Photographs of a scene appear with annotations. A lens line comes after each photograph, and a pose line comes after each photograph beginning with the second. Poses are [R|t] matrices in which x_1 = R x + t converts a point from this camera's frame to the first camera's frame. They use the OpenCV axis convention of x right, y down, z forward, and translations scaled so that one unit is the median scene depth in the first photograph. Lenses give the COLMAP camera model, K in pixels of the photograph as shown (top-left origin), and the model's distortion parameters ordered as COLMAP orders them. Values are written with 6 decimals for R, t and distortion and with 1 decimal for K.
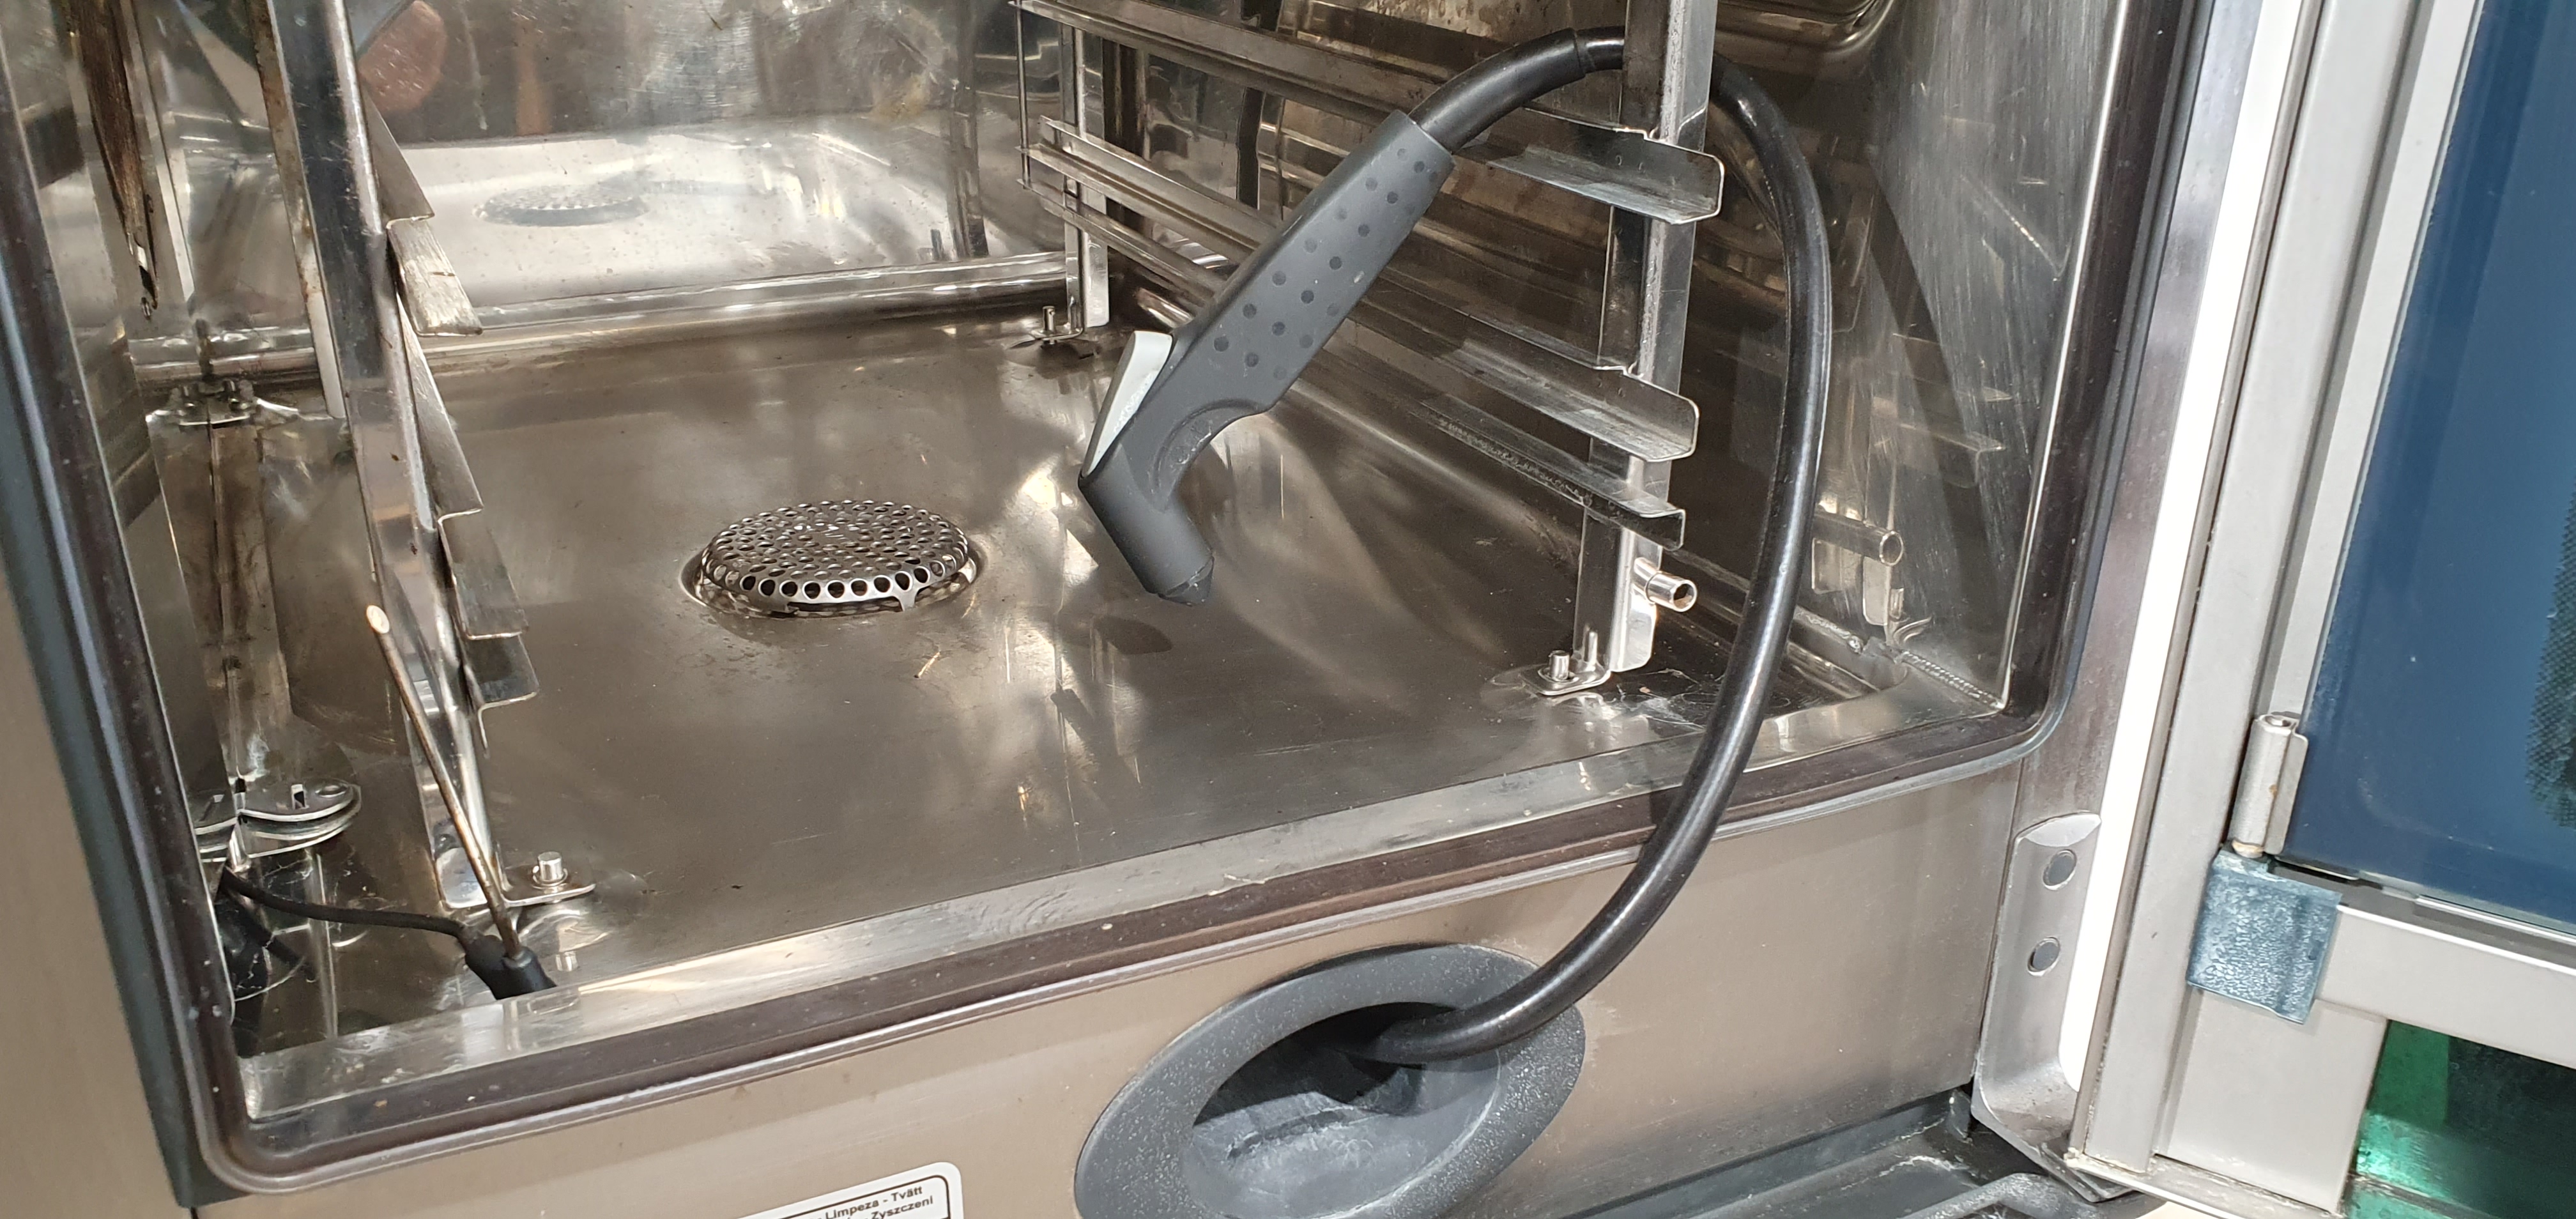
lens RADIAL K [[2046.2, 0, 1278.6], [0, 2046.2, 637.3], [0, 0, 1]] dist [0.043206, -0.018322]
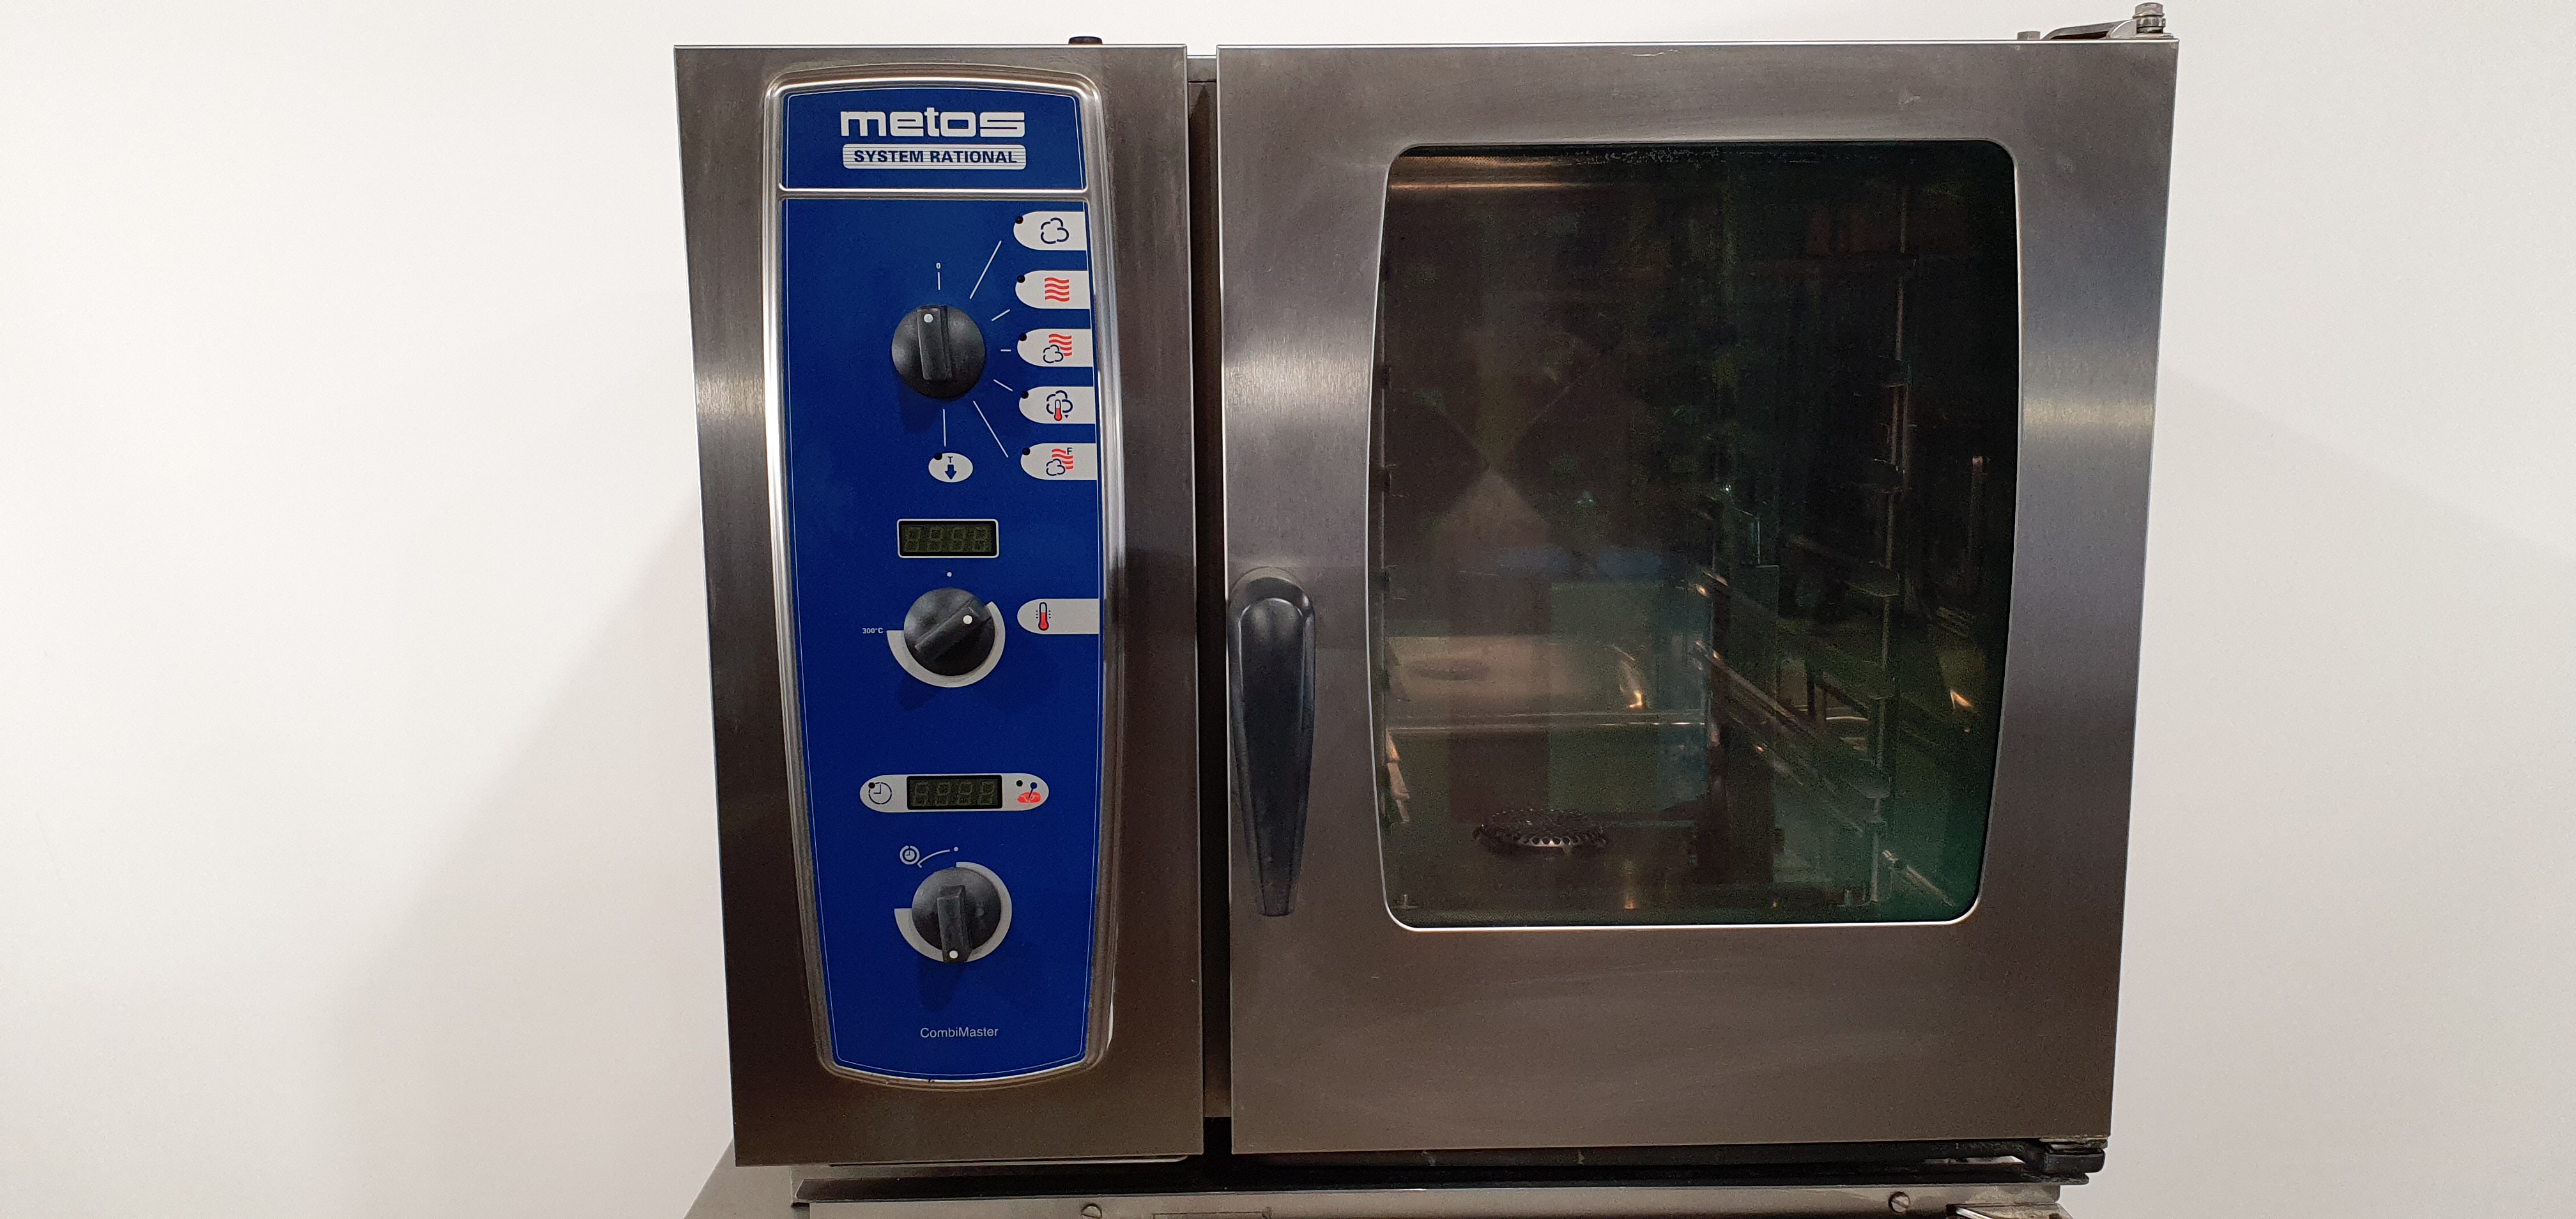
lens RADIAL K [[2046.2, 0, 1324.8], [0, 2046.2, 637.8], [0, 0, 1]] dist [0.043206, -0.018322]
pose [[0.905079, 0.053723, -0.421836, 0.495958], [-0.148350, 0.969556, -0.194817, 0.227144], [0.398527, 0.238904, 0.885495, -1.096815]]
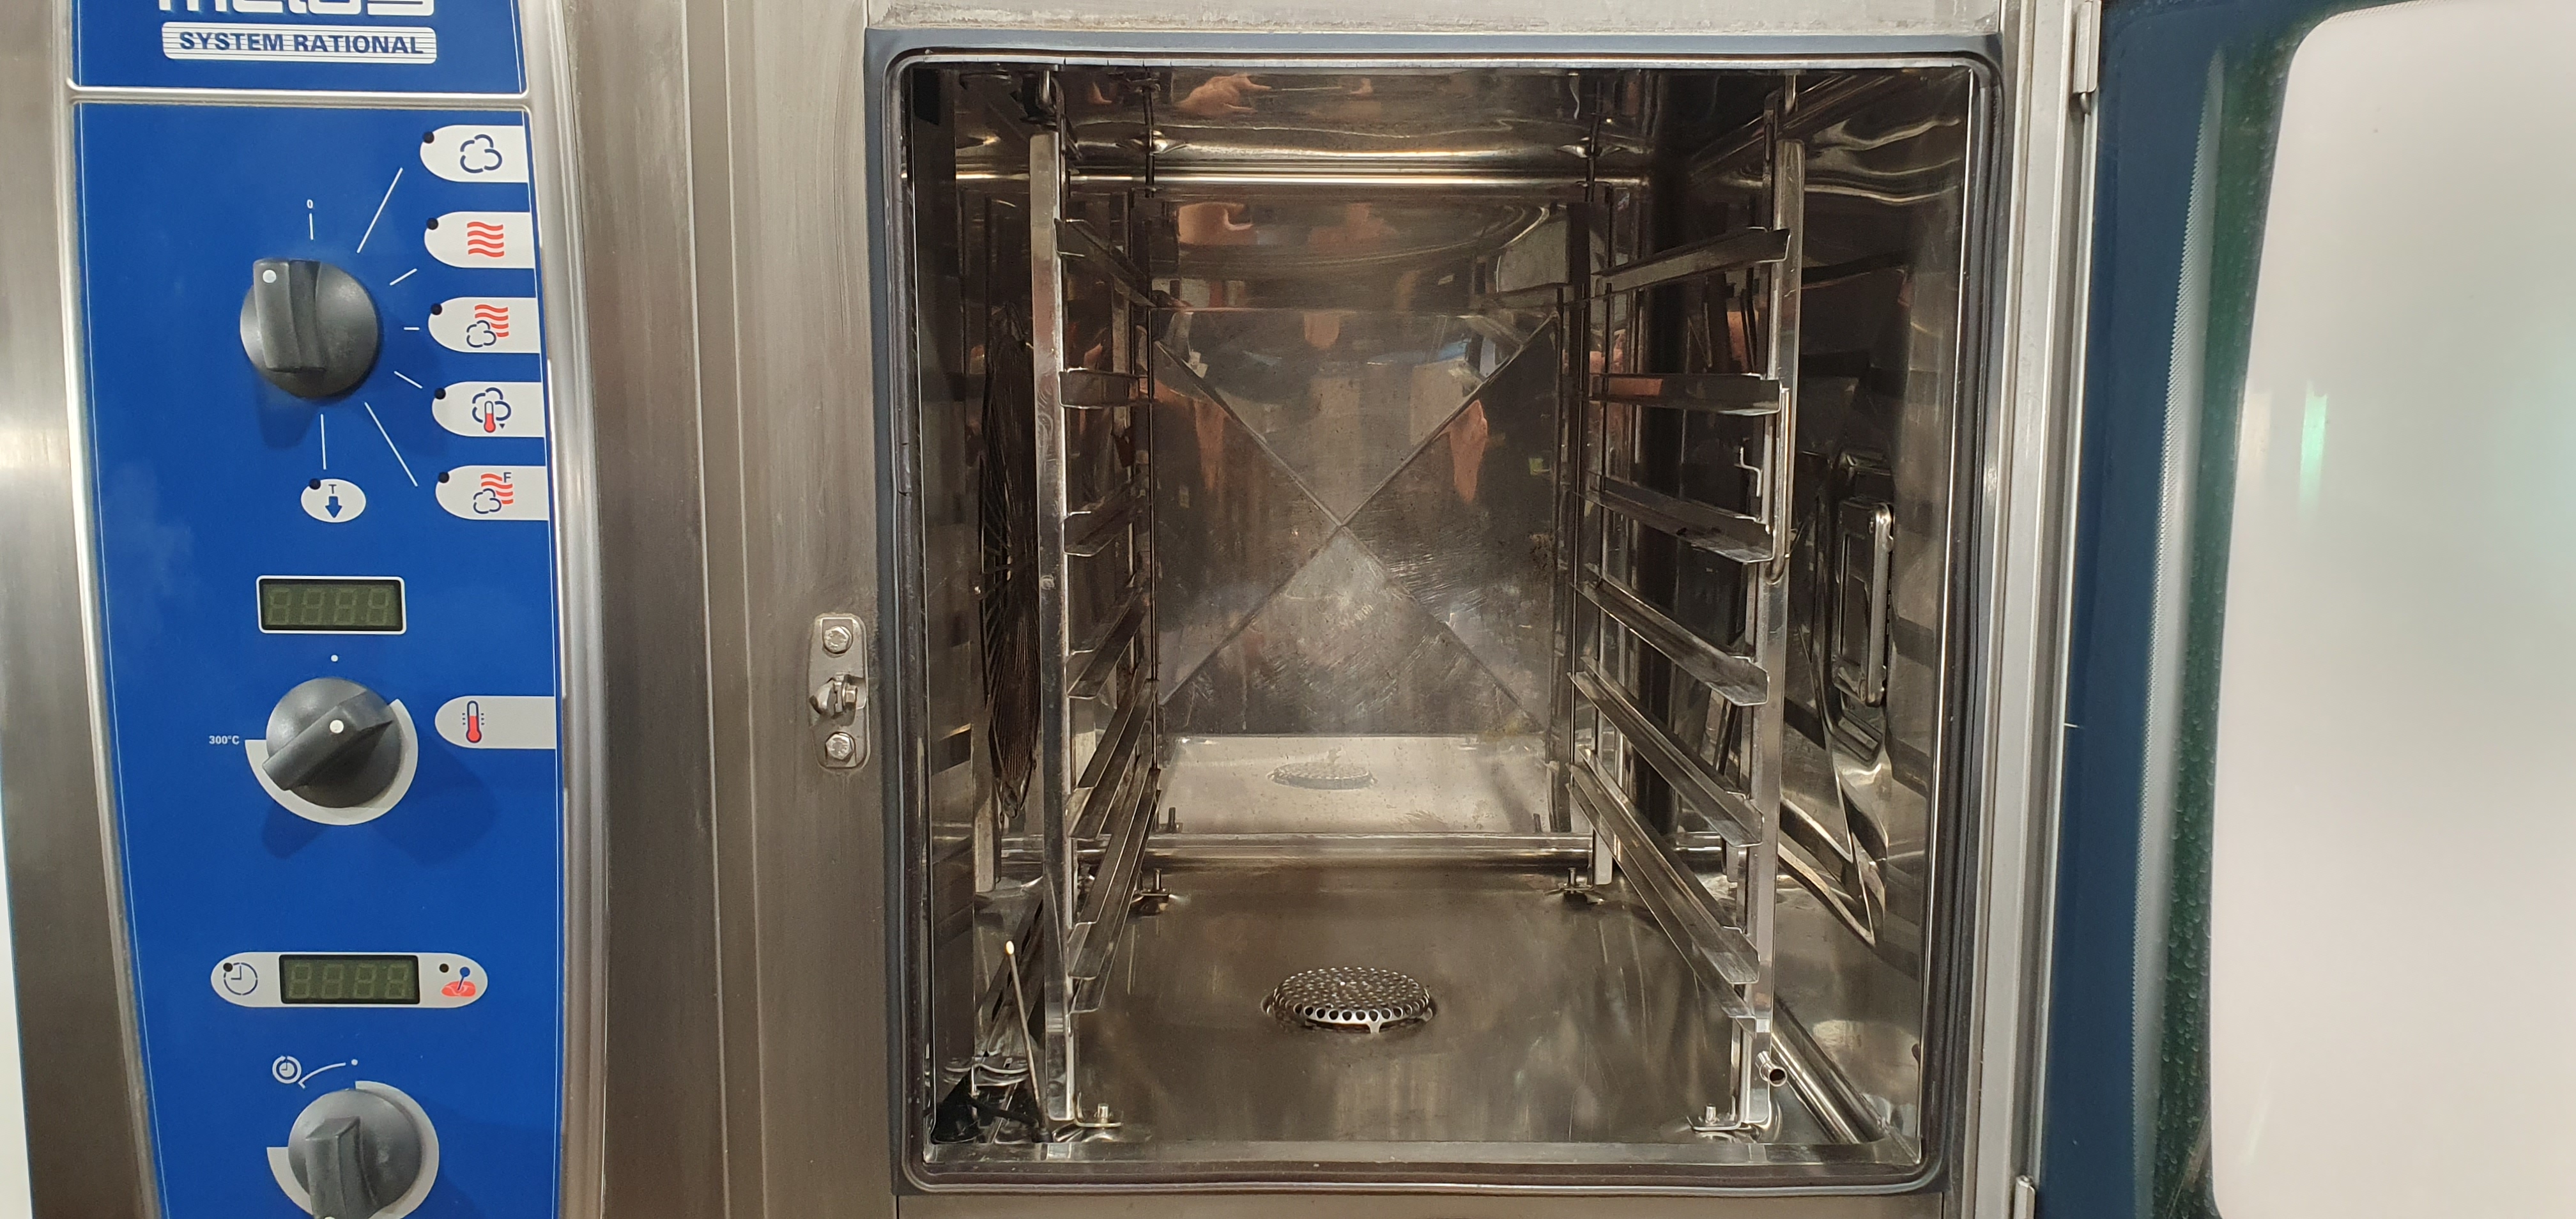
lens RADIAL K [[2046.2, 0, 1305.0], [0, 2046.2, 589.7], [0, 0, 1]] dist [0.043206, -0.018322]
pose [[0.894285, 0.036650, -0.445995, 0.499455], [-0.165320, 0.953194, -0.253161, 0.073712], [0.415841, 0.300130, 0.858486, -0.562964]]
